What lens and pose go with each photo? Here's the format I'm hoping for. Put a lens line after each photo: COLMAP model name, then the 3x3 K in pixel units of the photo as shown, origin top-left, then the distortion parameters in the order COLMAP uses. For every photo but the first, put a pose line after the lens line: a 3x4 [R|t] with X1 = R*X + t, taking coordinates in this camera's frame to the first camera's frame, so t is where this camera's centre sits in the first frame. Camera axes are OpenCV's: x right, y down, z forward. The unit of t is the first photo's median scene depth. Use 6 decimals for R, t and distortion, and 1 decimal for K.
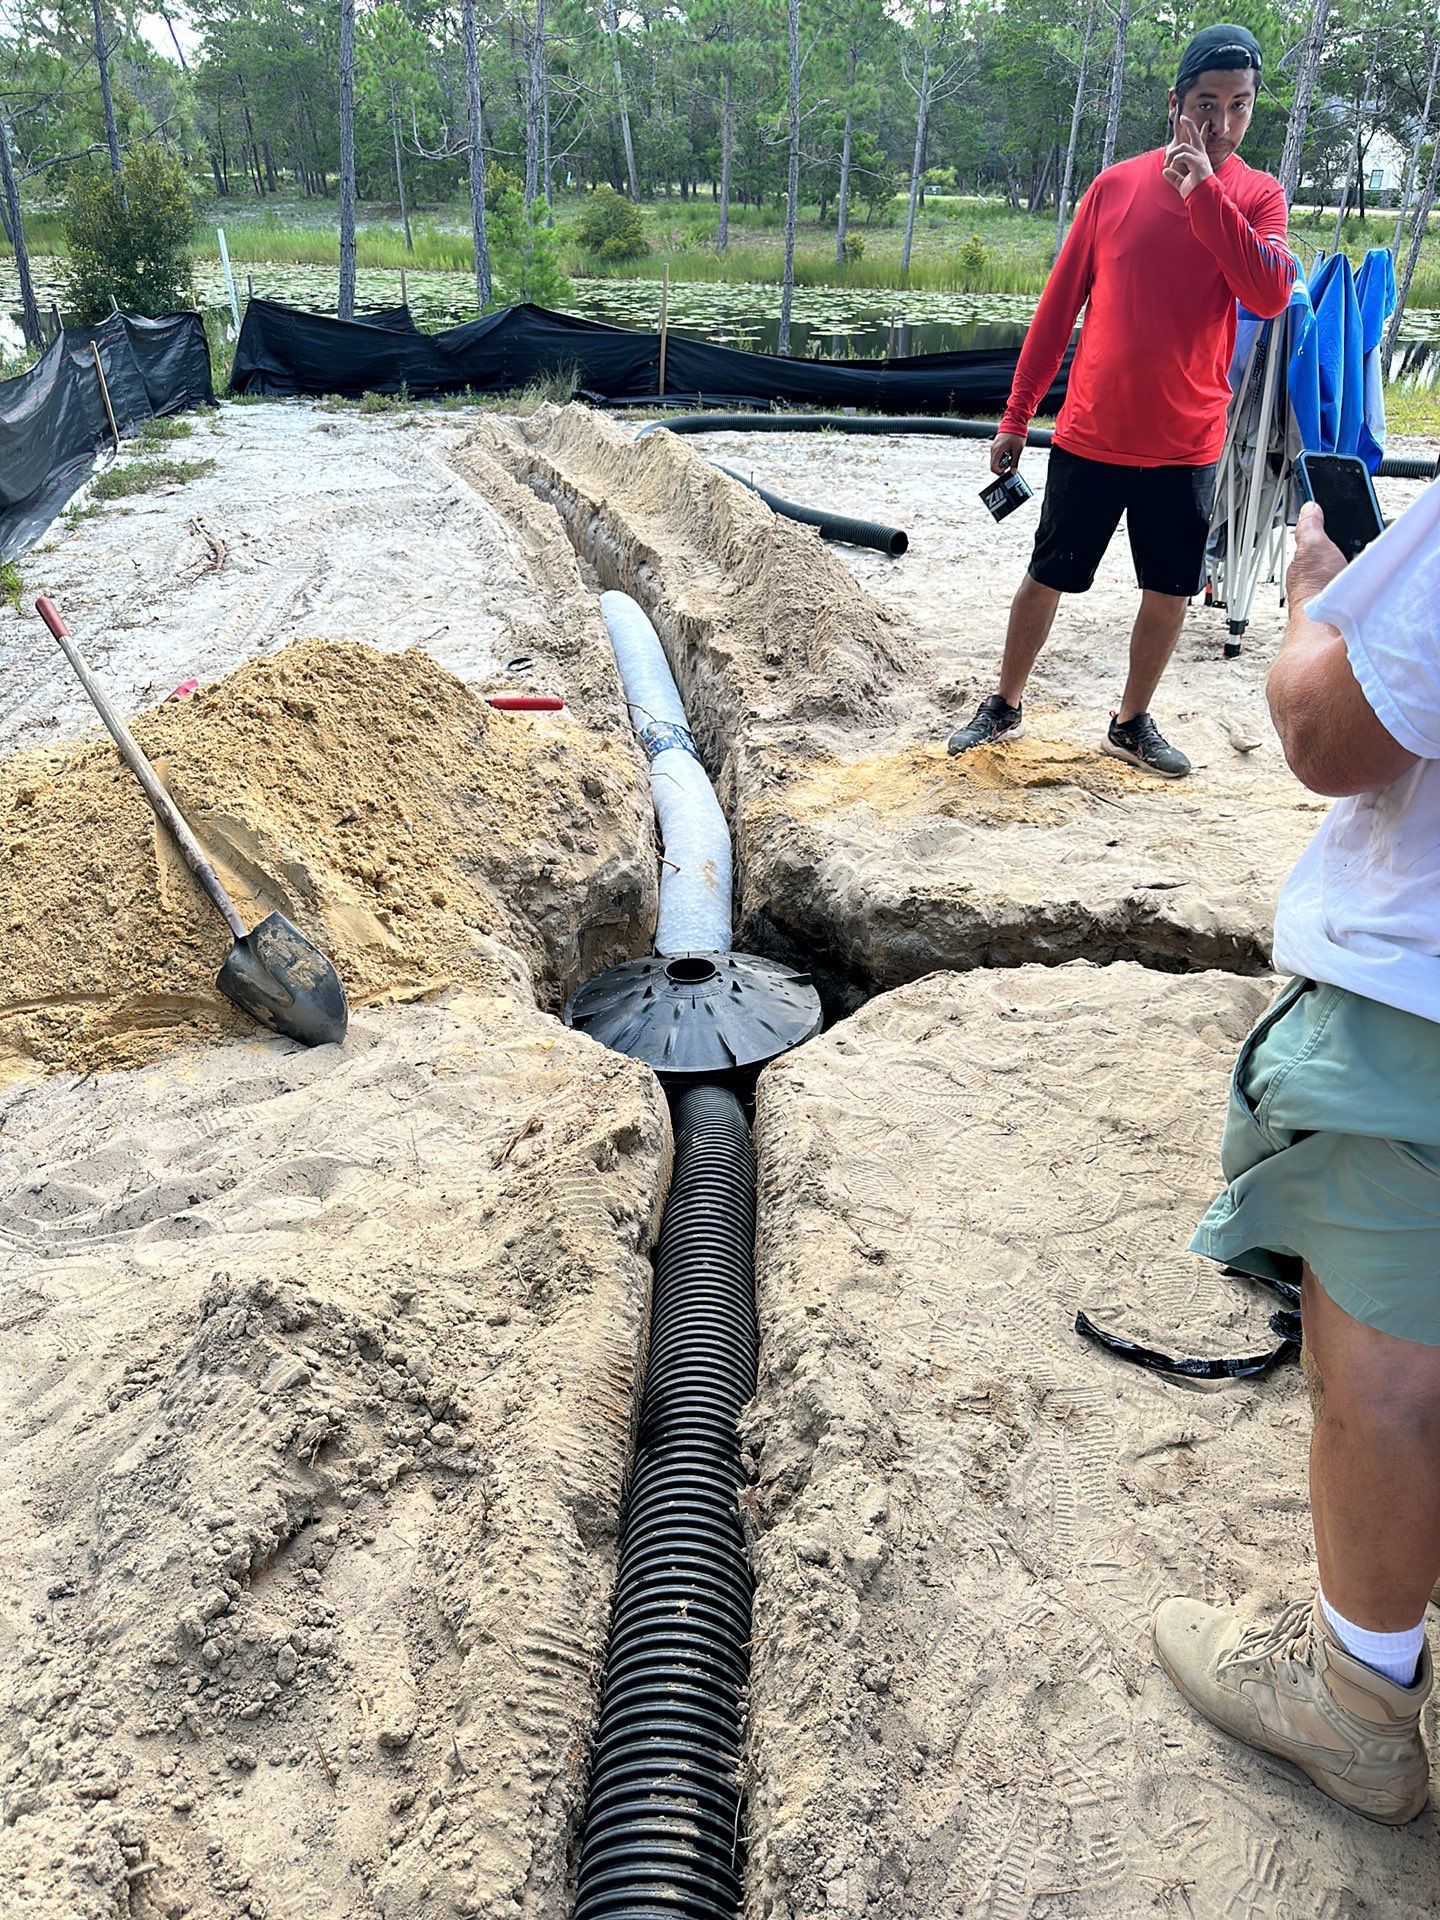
lens RADIAL K [[1318.4, 0, 729.6], [0, 1318.4, 967.7], [0, 0, 1]] dist [0.029324, -0.067336]
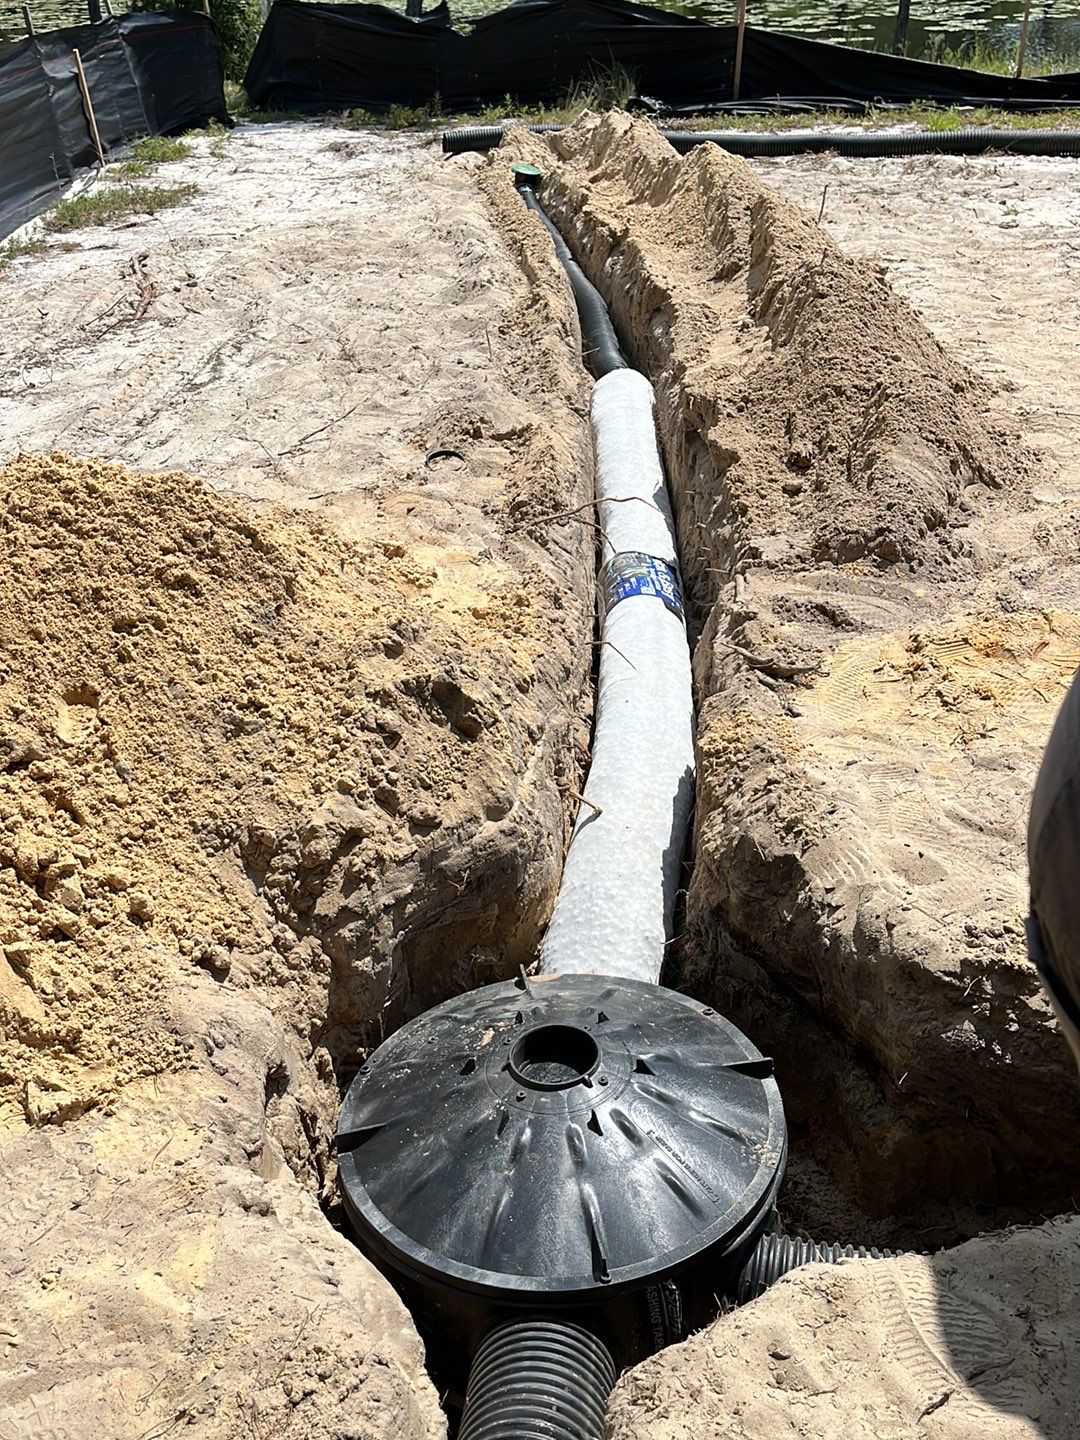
lens RADIAL K [[1405.8, 0, 546.7], [0, 1405.8, 712.0], [0, 0, 1]] dist [0.018947, 0.000000]
pose [[0.980842, 0.051260, -0.187940, 0.048095], [-0.052345, 0.998629, -0.000813, -0.096449], [0.187641, 0.010635, 0.982180, 0.262193]]
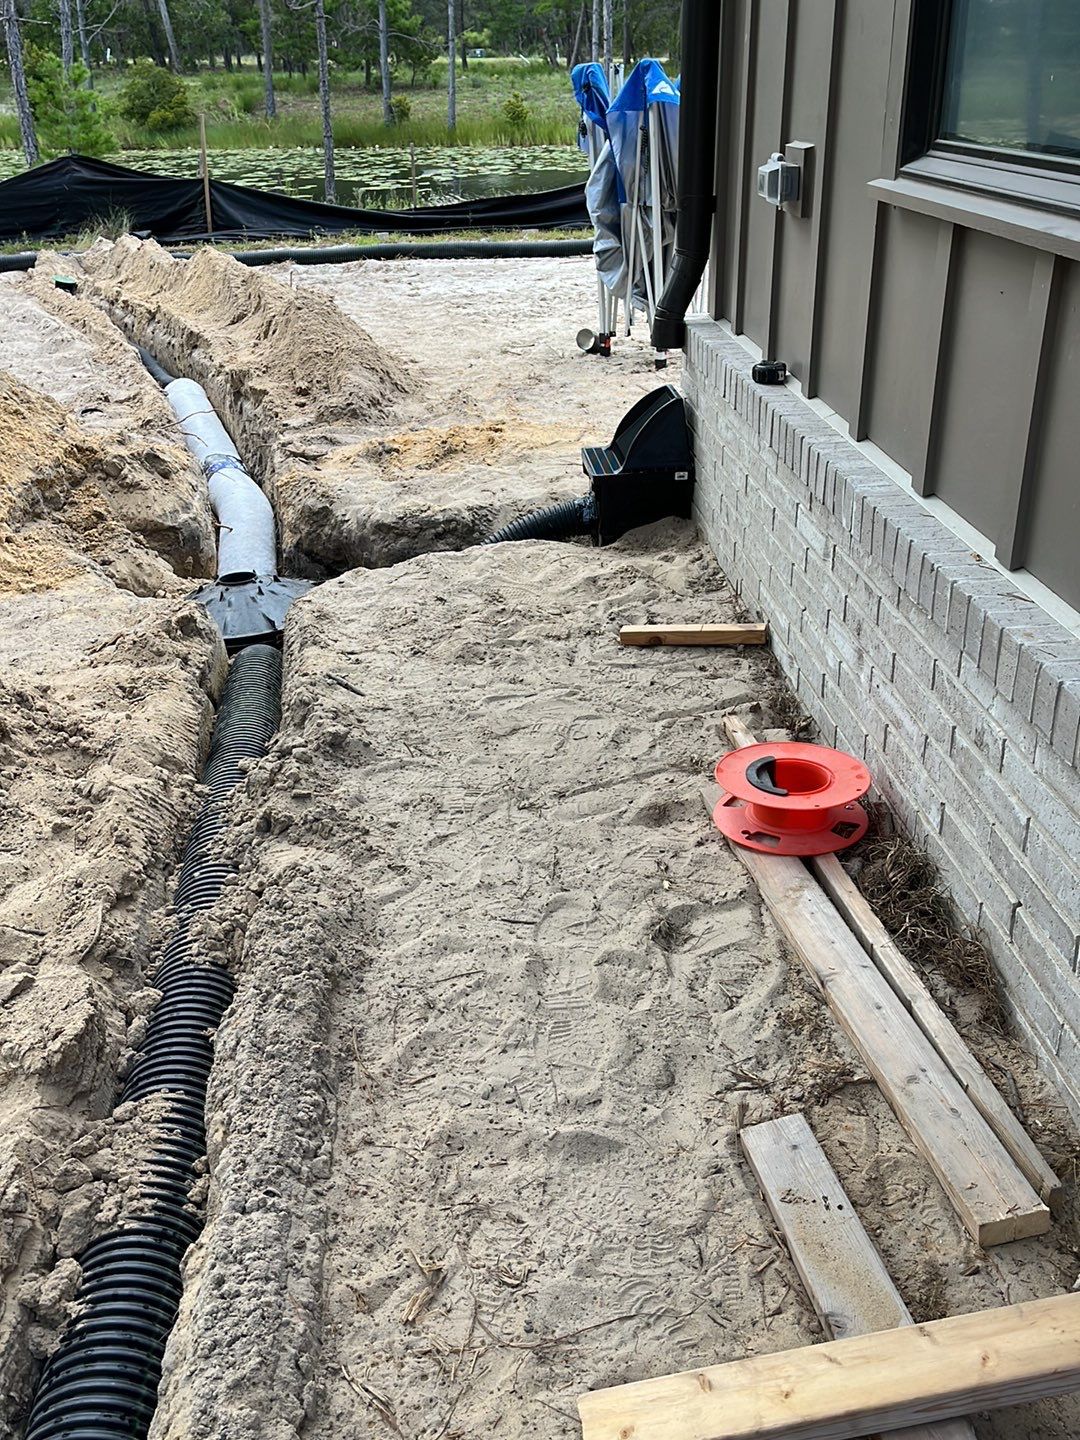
lens RADIAL K [[1355.3, 0, 546.3], [0, 1355.3, 767.6], [0, 0, 1]] dist [-0.024660, 0.000000]
pose [[0.984076, -0.108033, 0.141150, 0.041477], [0.114408, 0.992713, -0.037829, 0.188446], [-0.136035, 0.053376, 0.989265, -0.261474]]
